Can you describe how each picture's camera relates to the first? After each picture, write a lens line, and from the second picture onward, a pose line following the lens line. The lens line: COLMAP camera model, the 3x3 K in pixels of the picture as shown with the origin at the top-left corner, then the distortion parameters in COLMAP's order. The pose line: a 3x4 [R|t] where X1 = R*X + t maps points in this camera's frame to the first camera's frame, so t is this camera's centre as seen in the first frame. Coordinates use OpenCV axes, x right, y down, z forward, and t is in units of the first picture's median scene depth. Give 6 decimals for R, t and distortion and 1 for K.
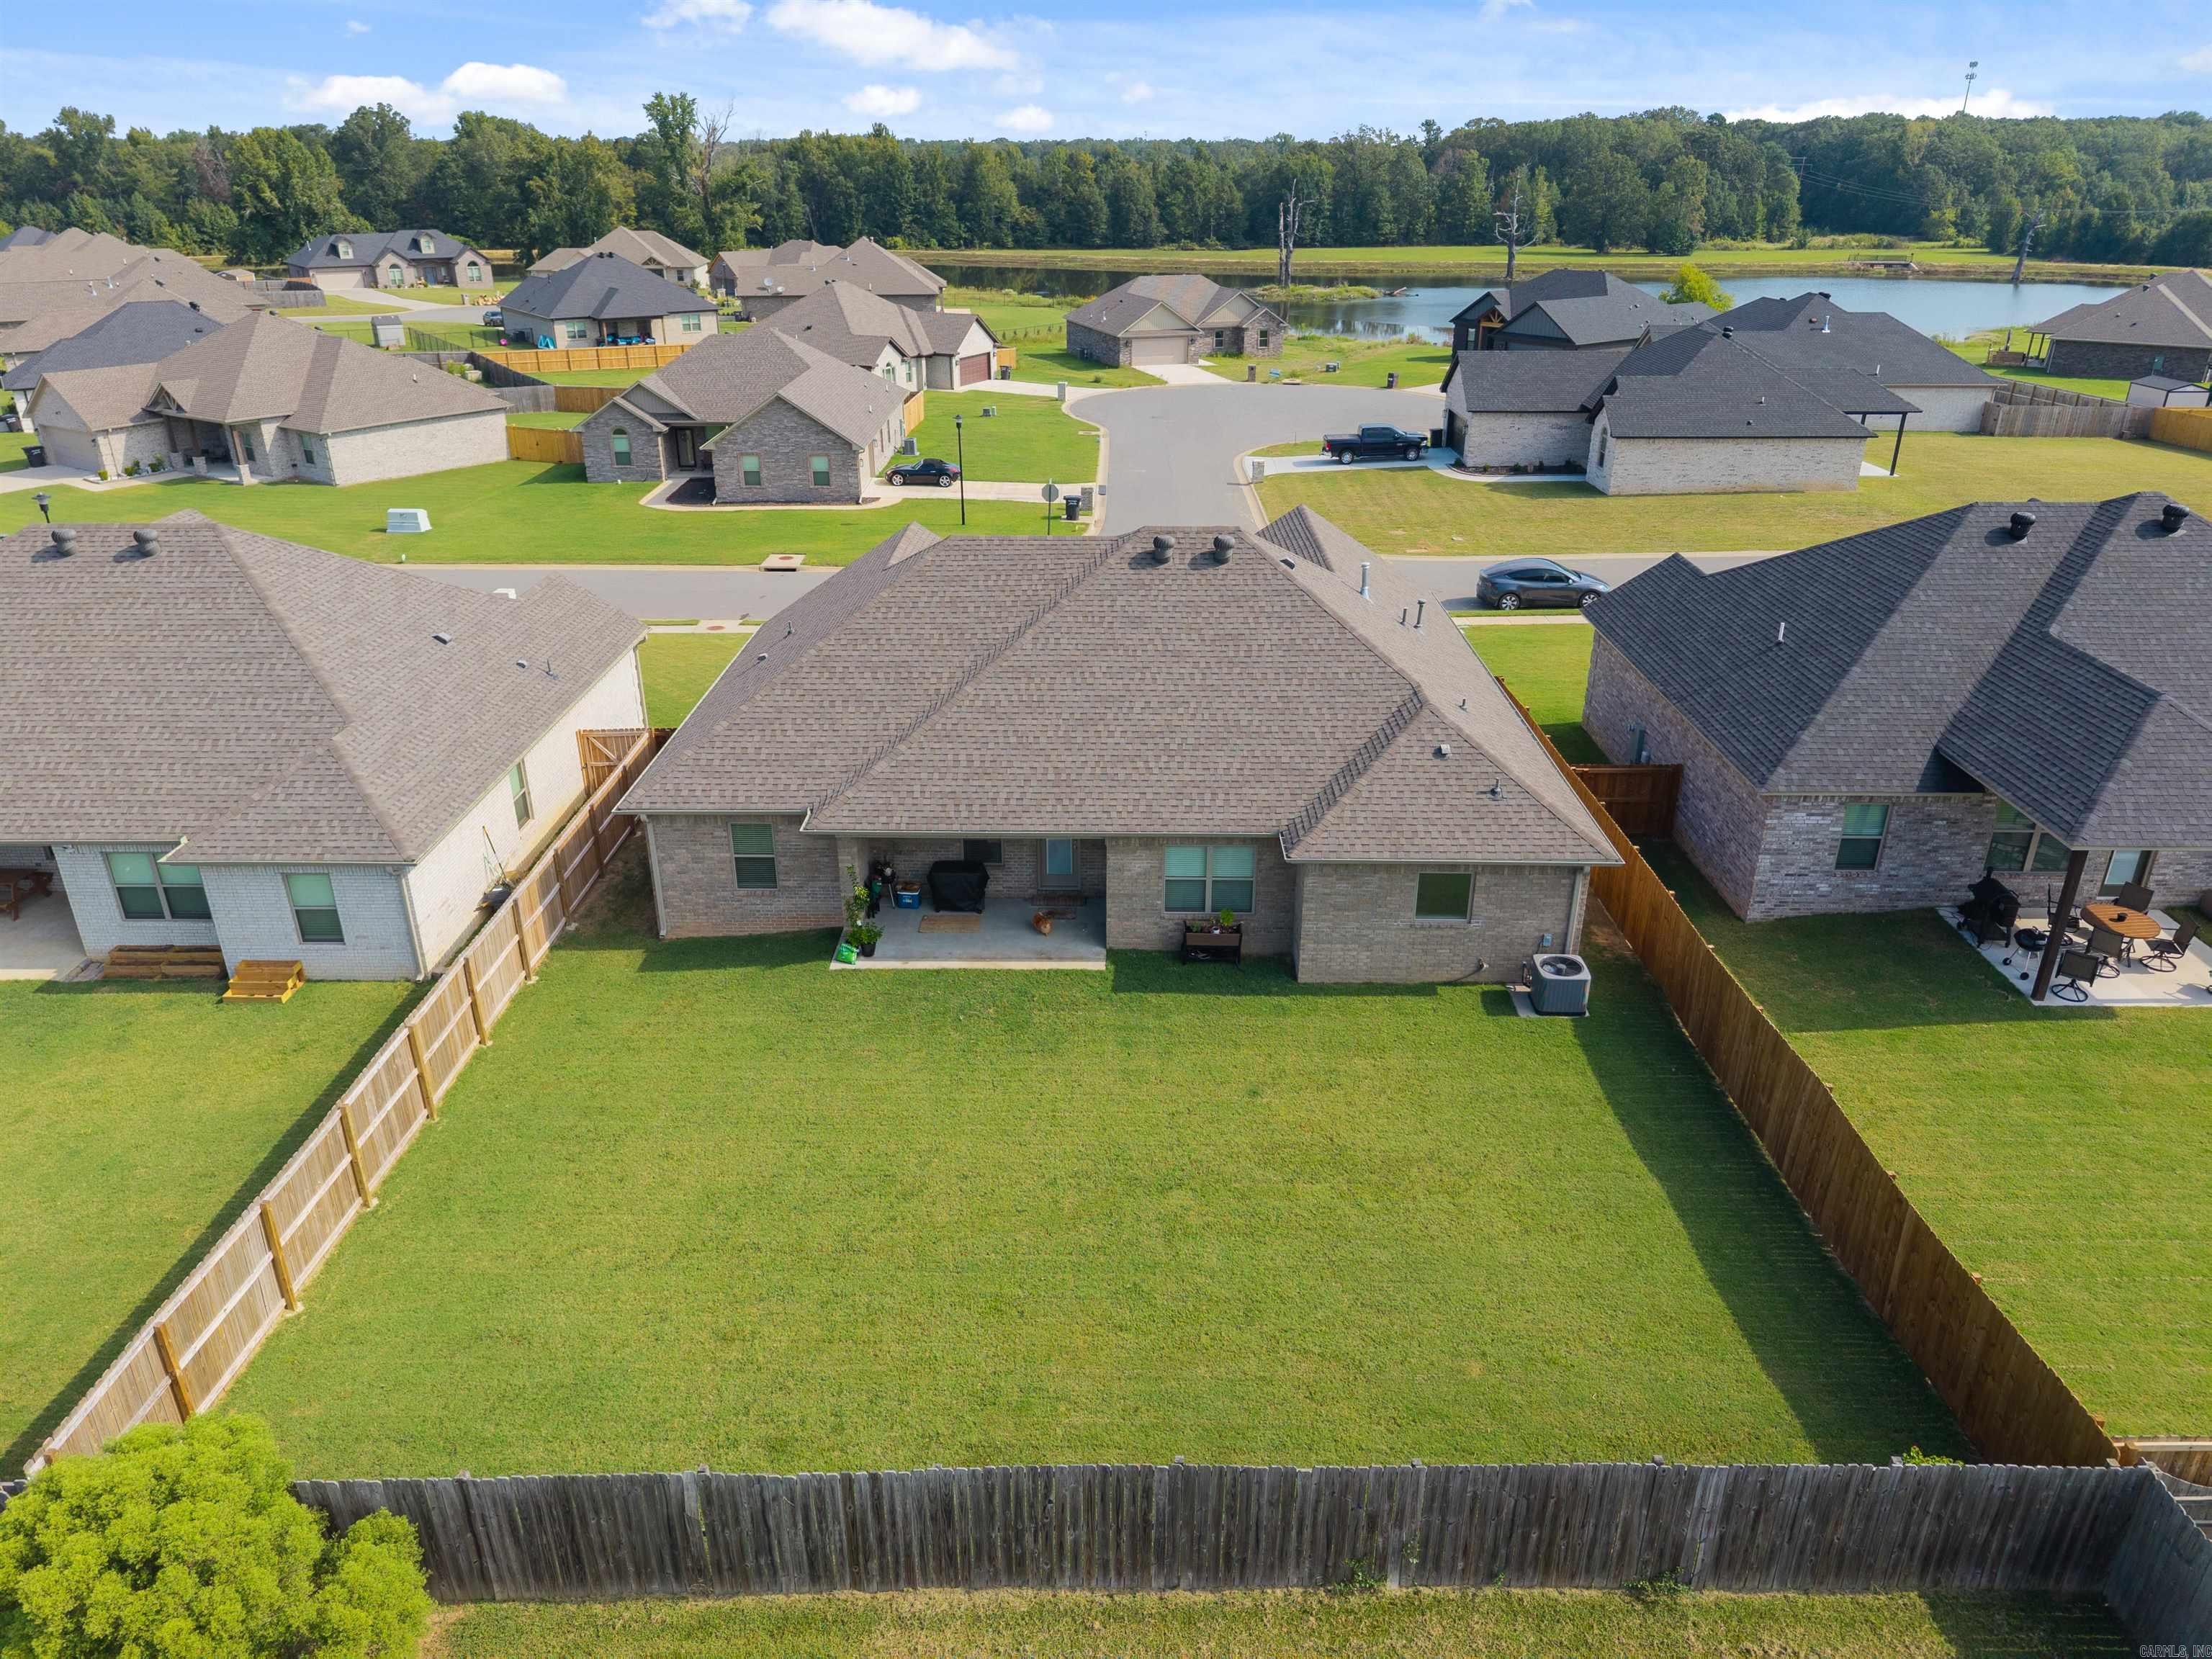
lens RADIAL K [[1501.8, 0, 1106.0], [0, 1501.8, 829.5], [0, 0, 1]] dist [0.015259, -0.013568]
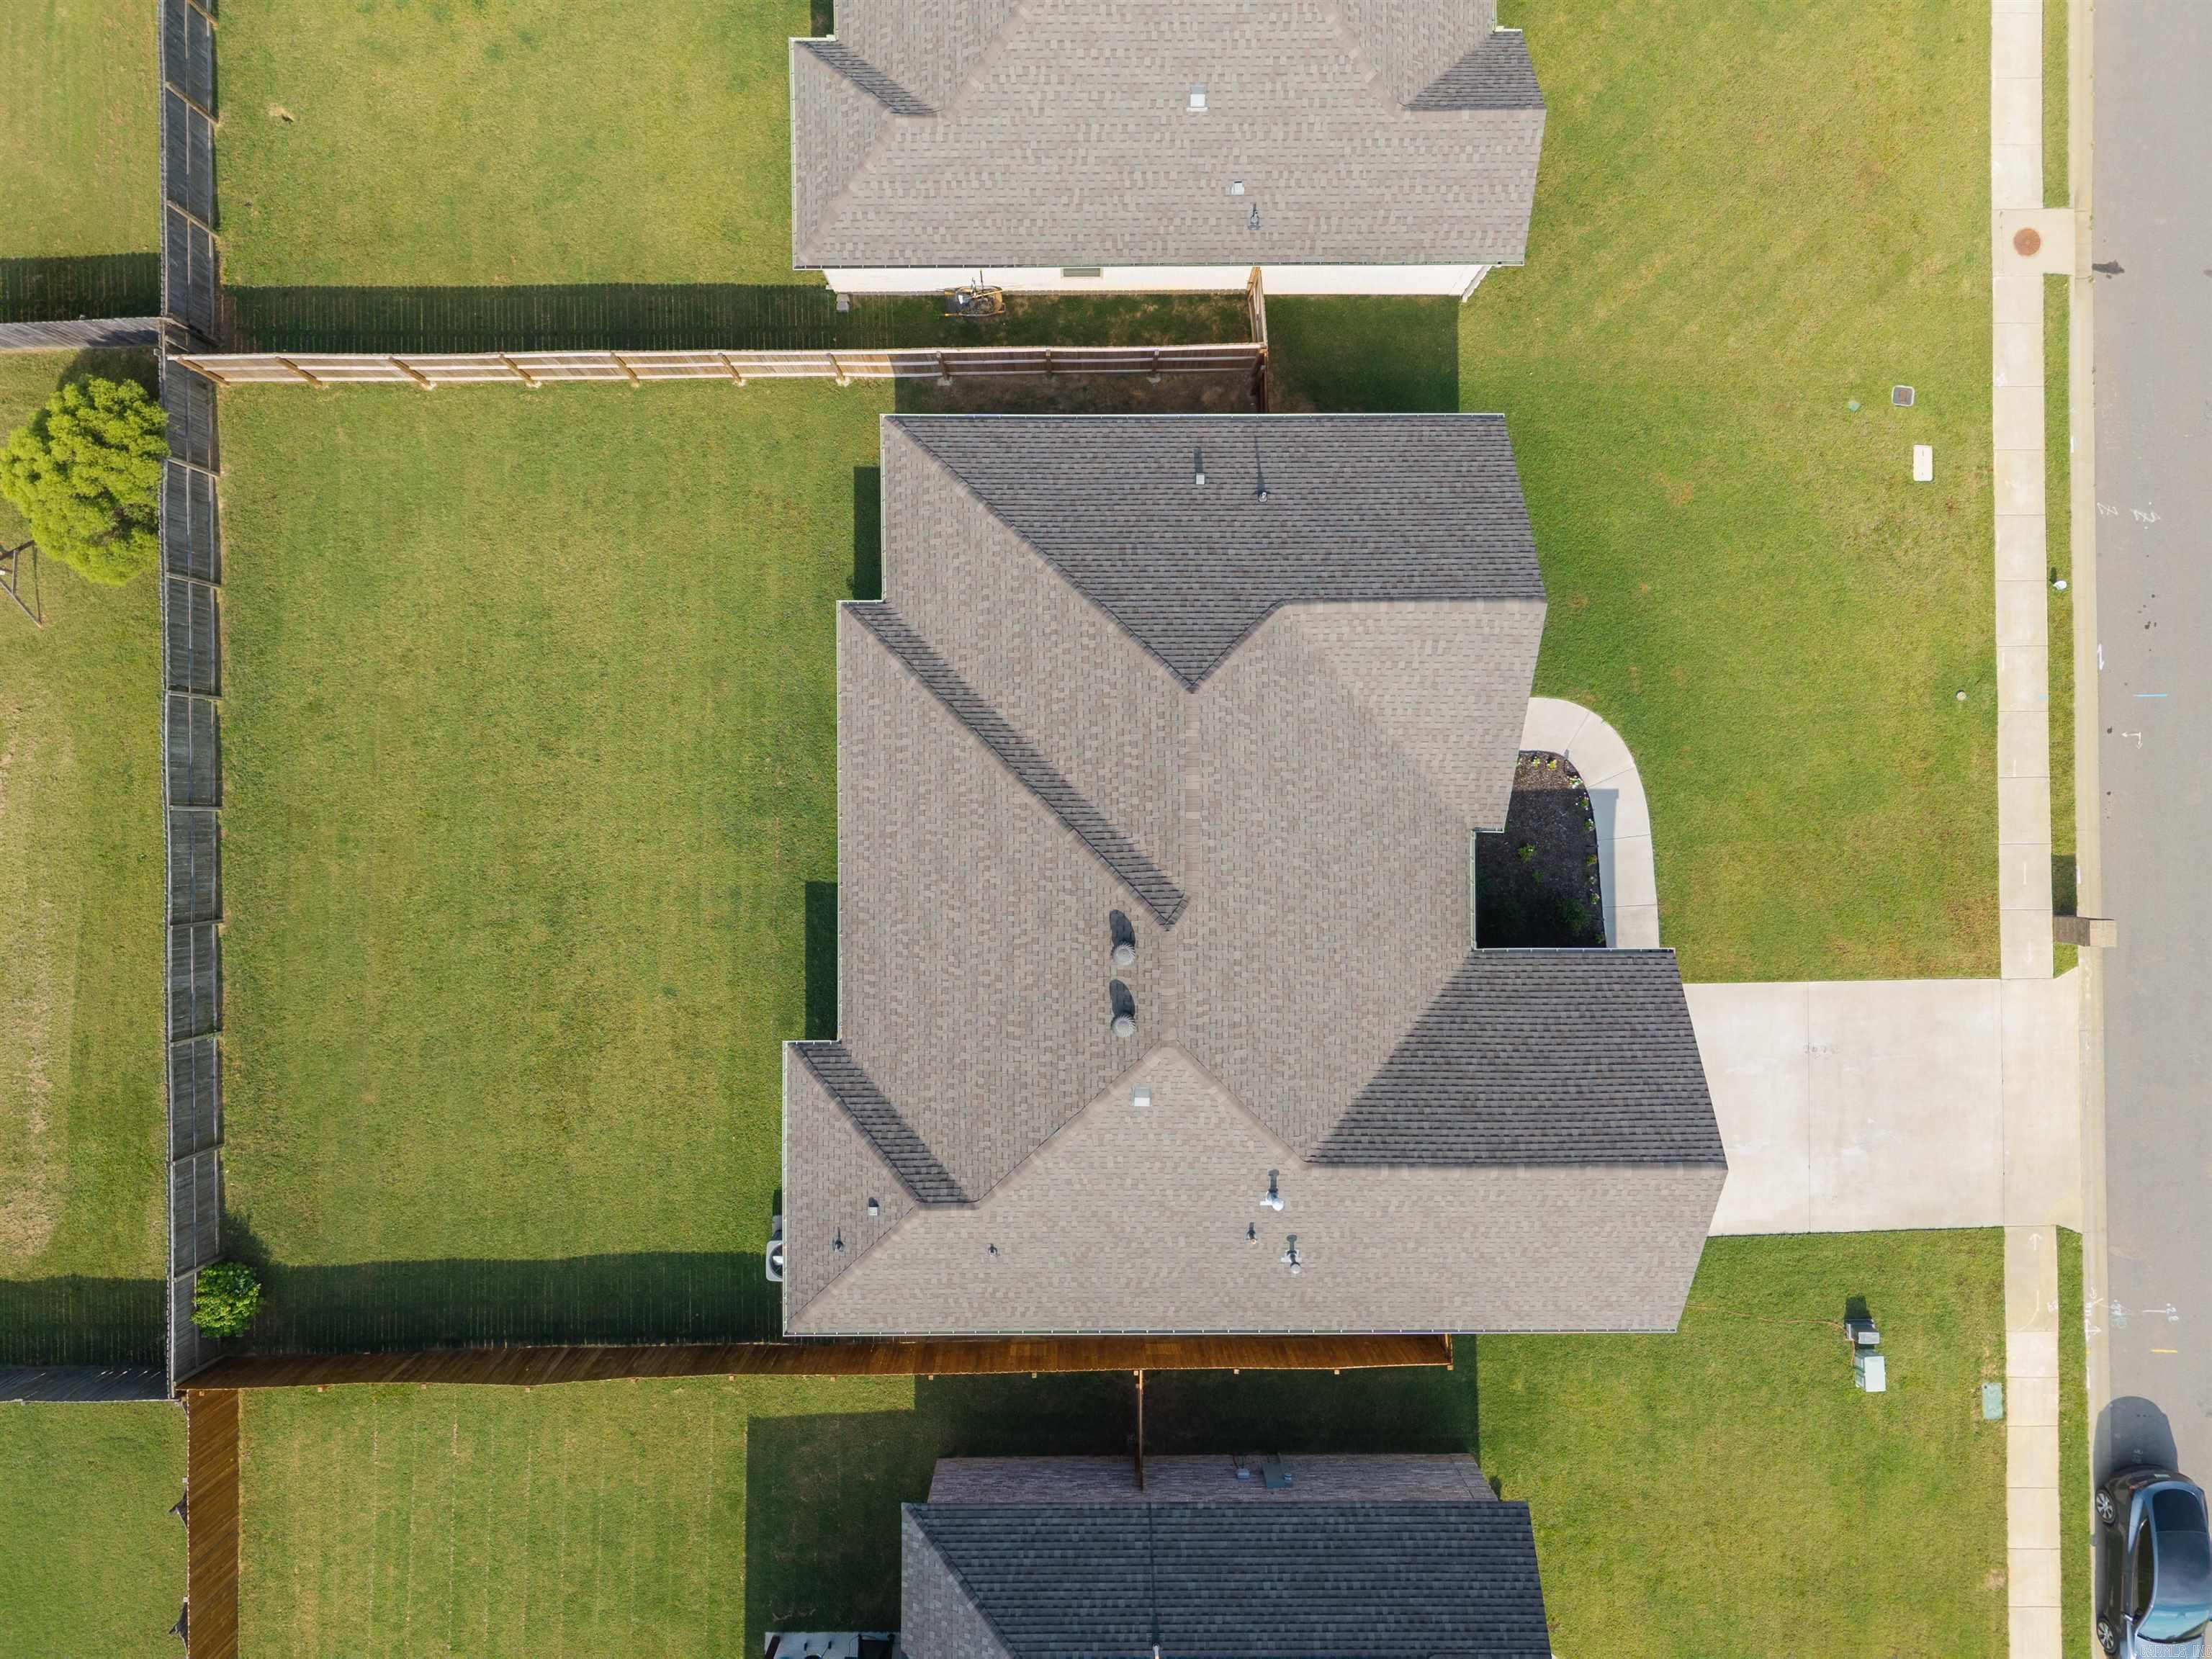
lens RADIAL K [[1501.8, 0, 1106.0], [0, 1501.8, 829.5], [0, 0, 1]] dist [0.015259, -0.013568]
pose [[0.016211, 0.999860, 0.004121, -0.036751], [-0.403164, 0.002765, 0.915123, -1.004941], [0.914984, -0.016497, 0.403153, 0.687689]]
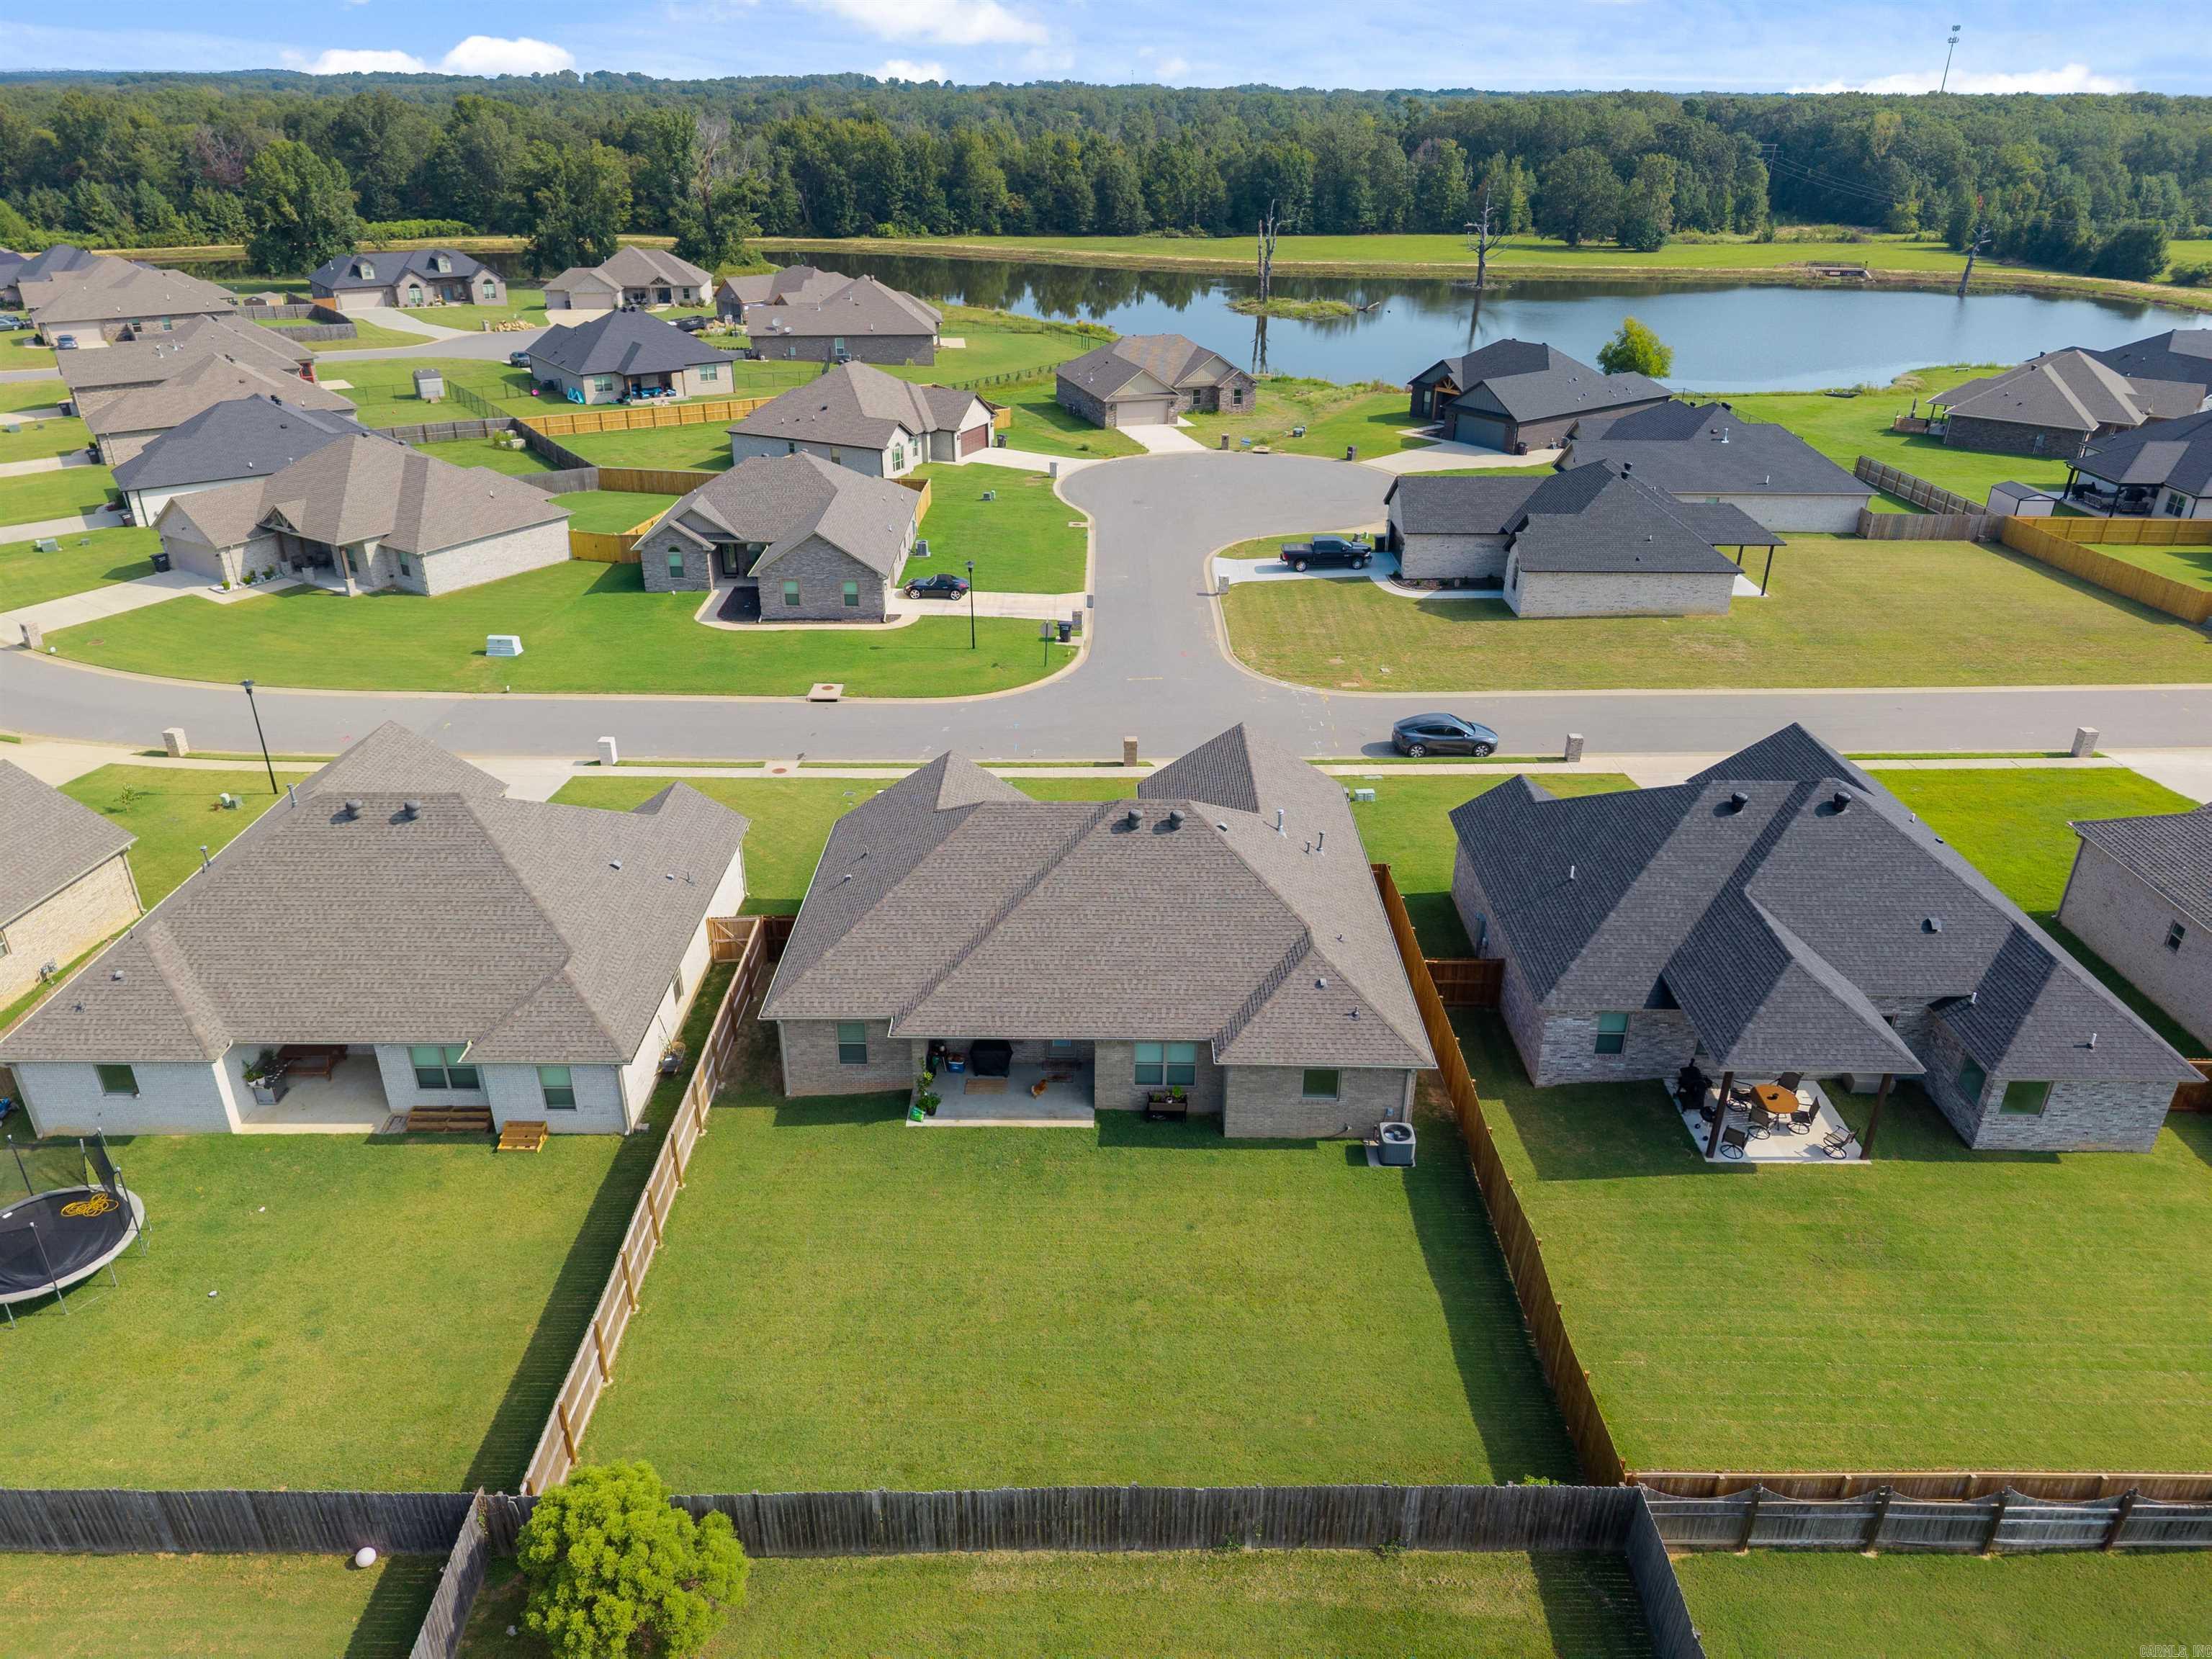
lens RADIAL K [[1501.8, 0, 1106.0], [0, 1501.8, 829.5], [0, 0, 1]] dist [0.015259, -0.013568]
pose [[0.999944, 0.002359, 0.010326, -0.004296], [-0.002749, 0.999279, 0.037869, -0.244584], [-0.010229, -0.037895, 0.999229, -0.443263]]
